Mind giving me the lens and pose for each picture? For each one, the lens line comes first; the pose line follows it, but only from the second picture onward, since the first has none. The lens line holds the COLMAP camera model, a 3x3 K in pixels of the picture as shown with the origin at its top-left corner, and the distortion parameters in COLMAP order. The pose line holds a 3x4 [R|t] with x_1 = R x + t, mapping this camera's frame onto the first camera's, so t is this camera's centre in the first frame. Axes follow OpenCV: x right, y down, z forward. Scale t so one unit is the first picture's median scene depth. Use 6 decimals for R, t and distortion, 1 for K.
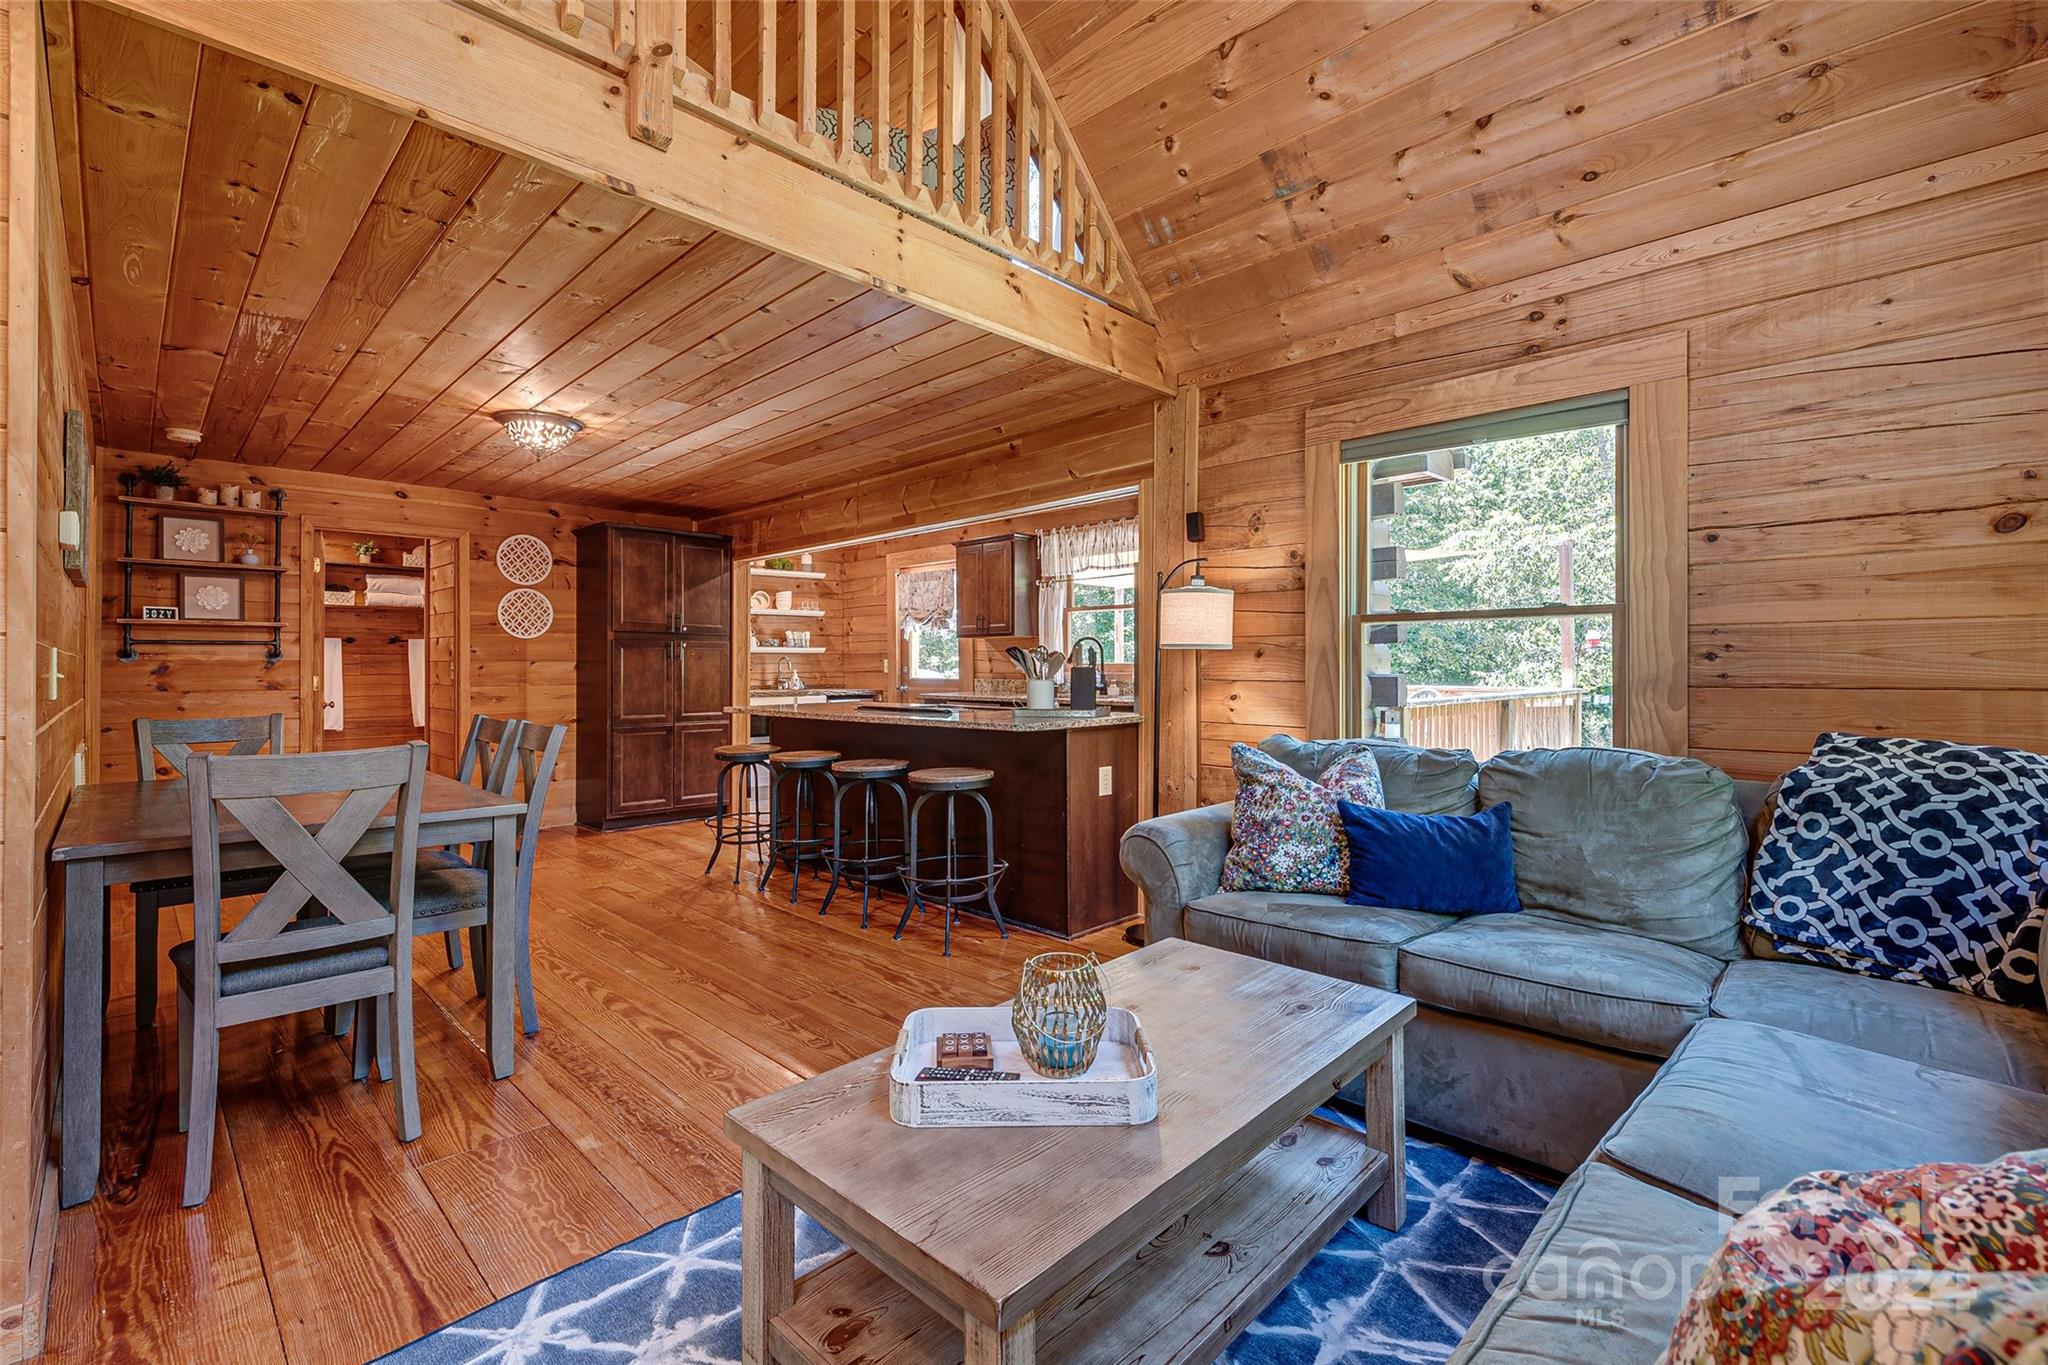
lens RADIAL K [[891.1, 0, 1017.6], [0, 891.1, 658.5], [0, 0, 1]] dist [0.027943, -0.012462]
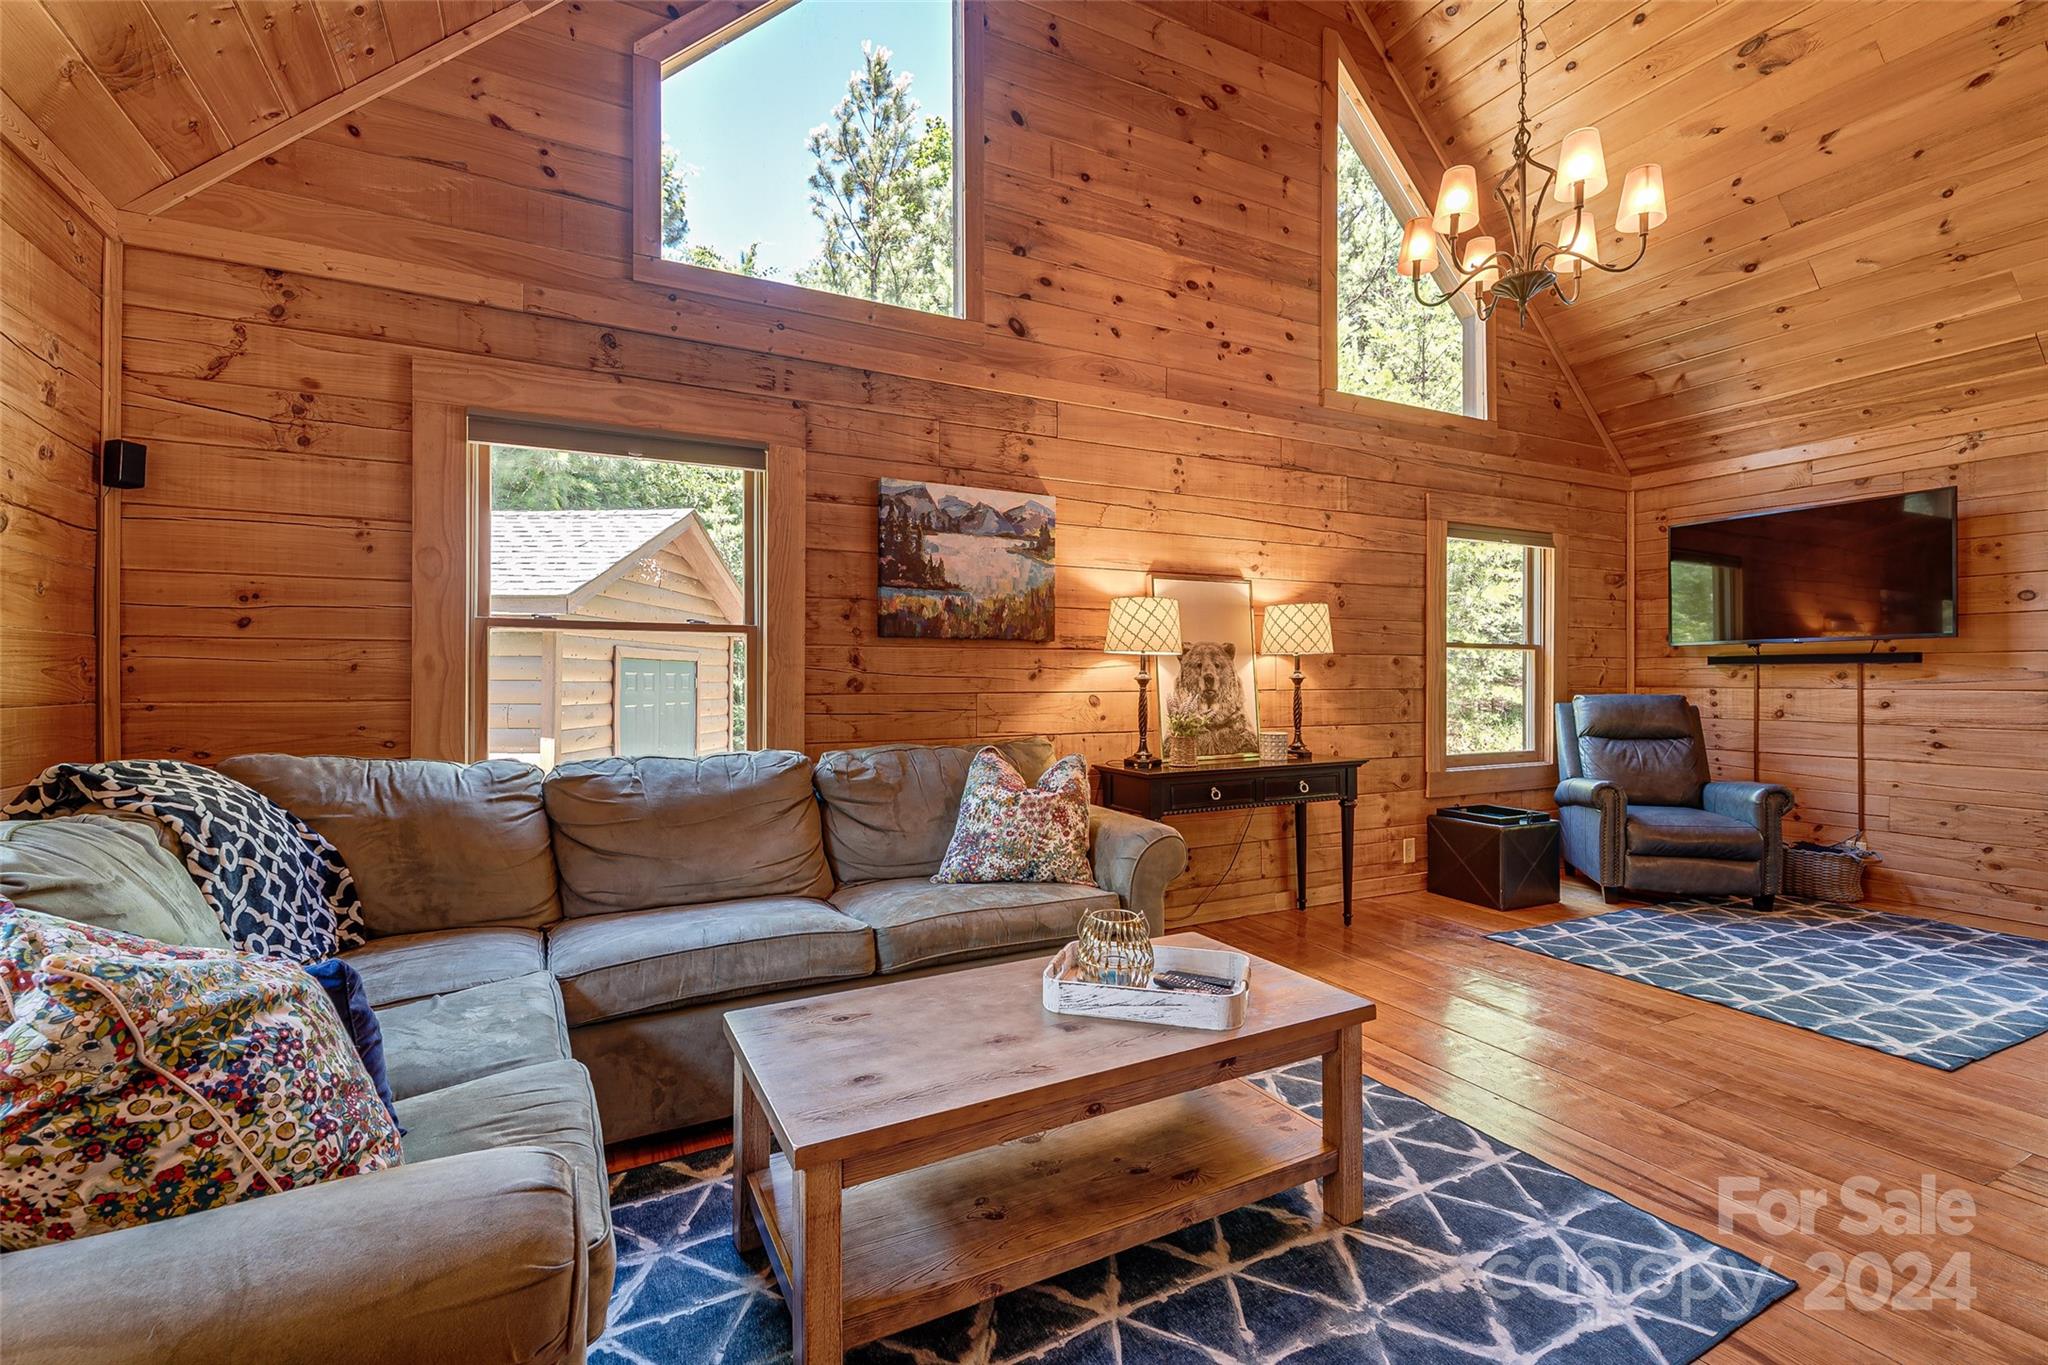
lens RADIAL K [[883.4, 0, 1024.8], [0, 883.4, 678.3], [0, 0, 1]] dist [0.018790, -0.012268]
pose [[-0.951520, 0.006064, 0.307527, -0.062420], [0.001770, 0.999897, -0.014240, 0.008196], [-0.307582, -0.013005, -0.951433, 0.640121]]
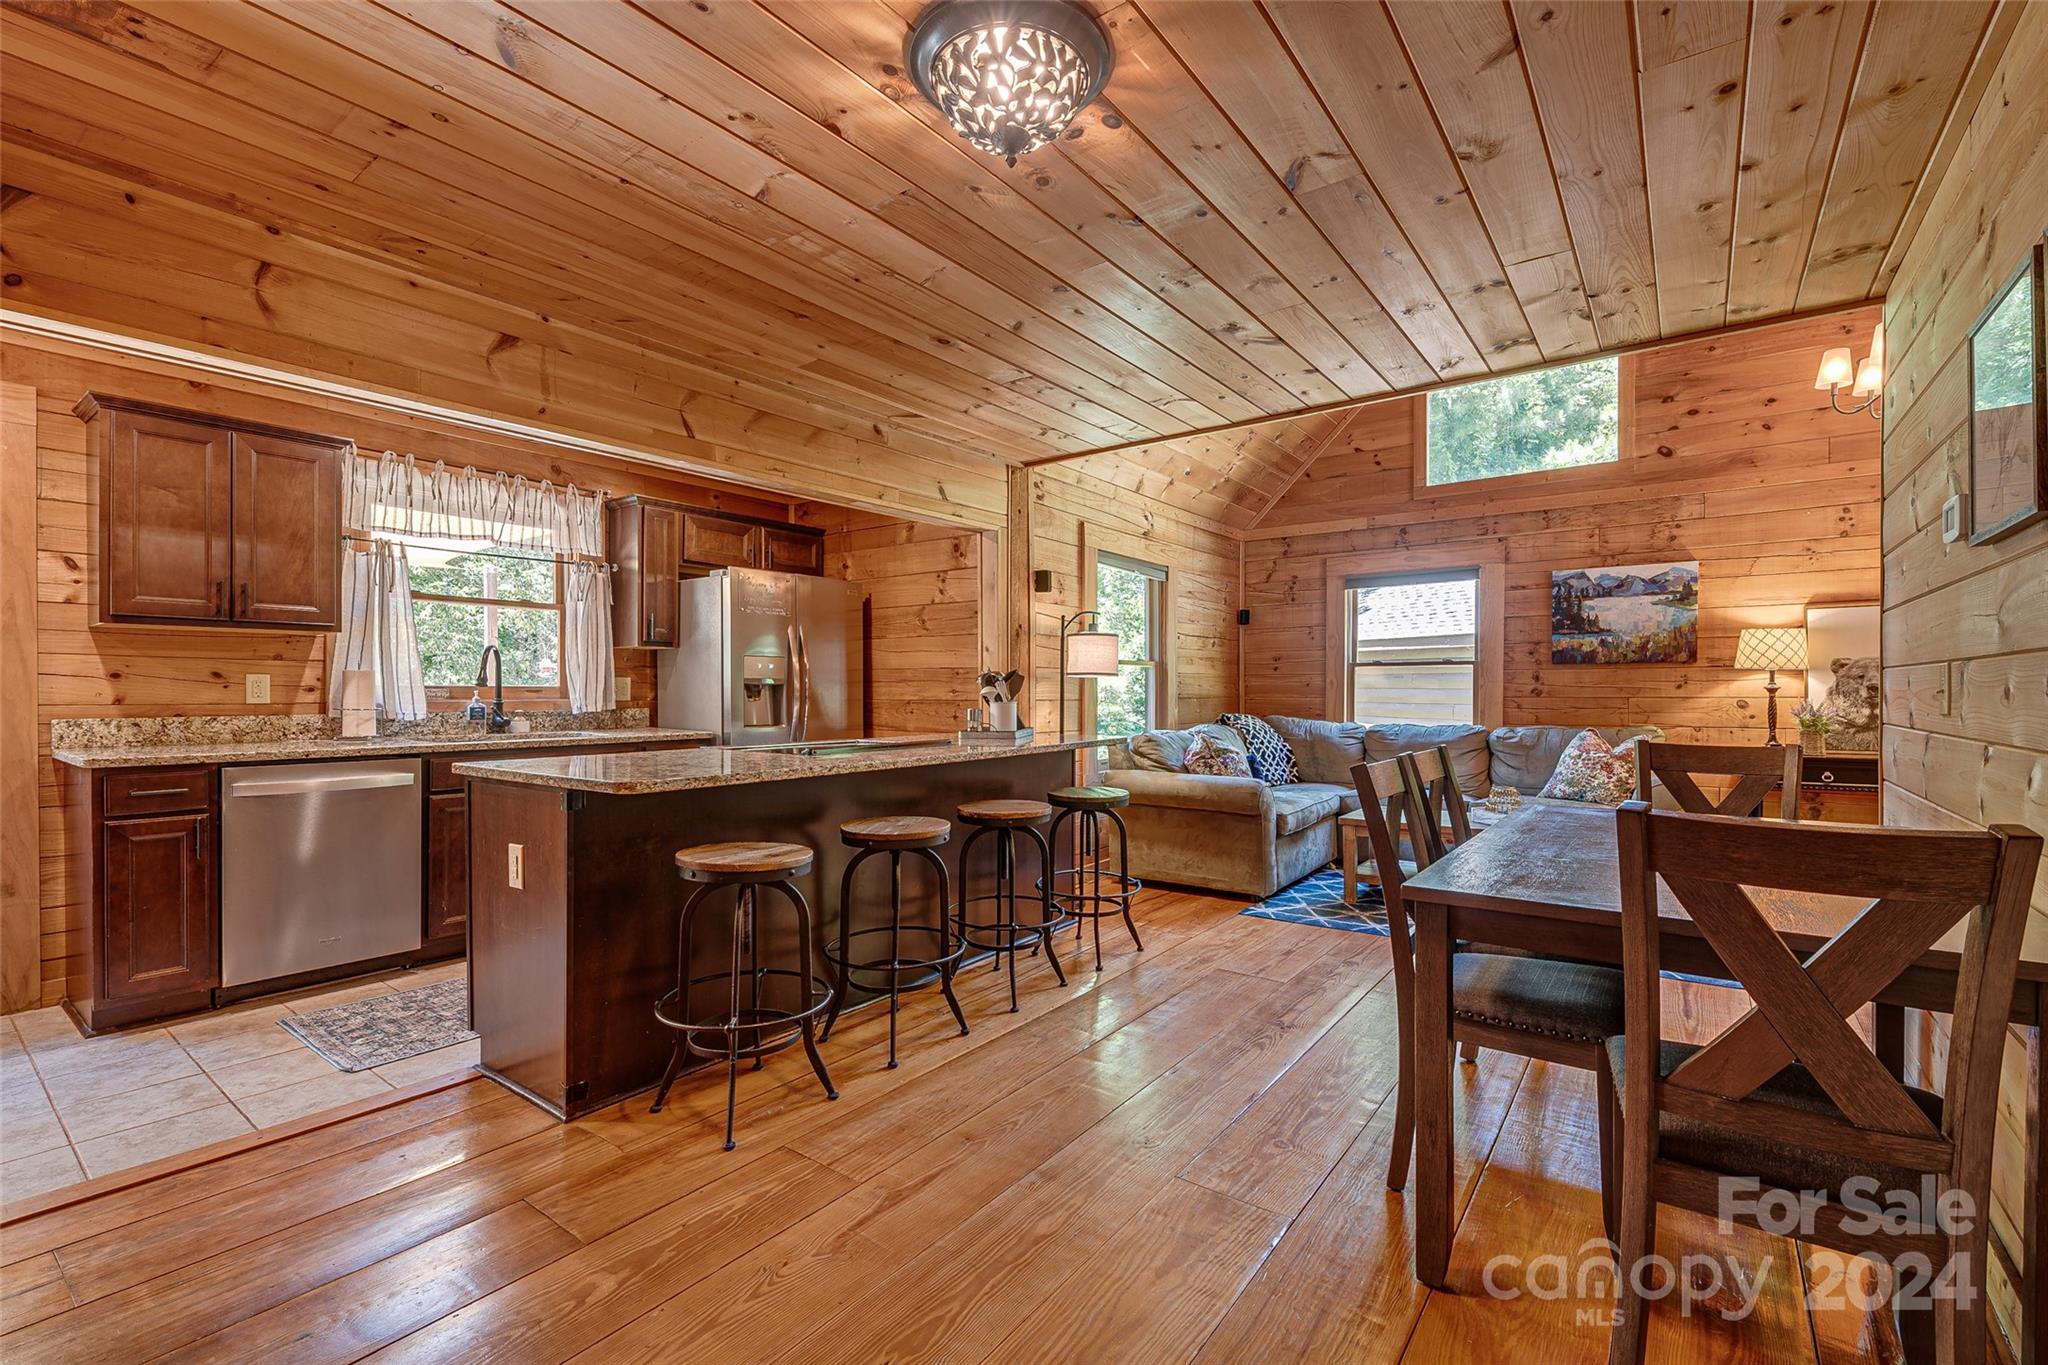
lens RADIAL K [[886.7, 0, 1037.7], [0, 886.7, 696.1], [0, 0, 1]] dist [0.019665, -0.011587]
pose [[-0.152246, -0.002987, 0.988338, -0.764189], [-0.007040, 0.999973, 0.001937, 0.011016], [-0.988318, -0.006663, -0.152263, 0.863895]]
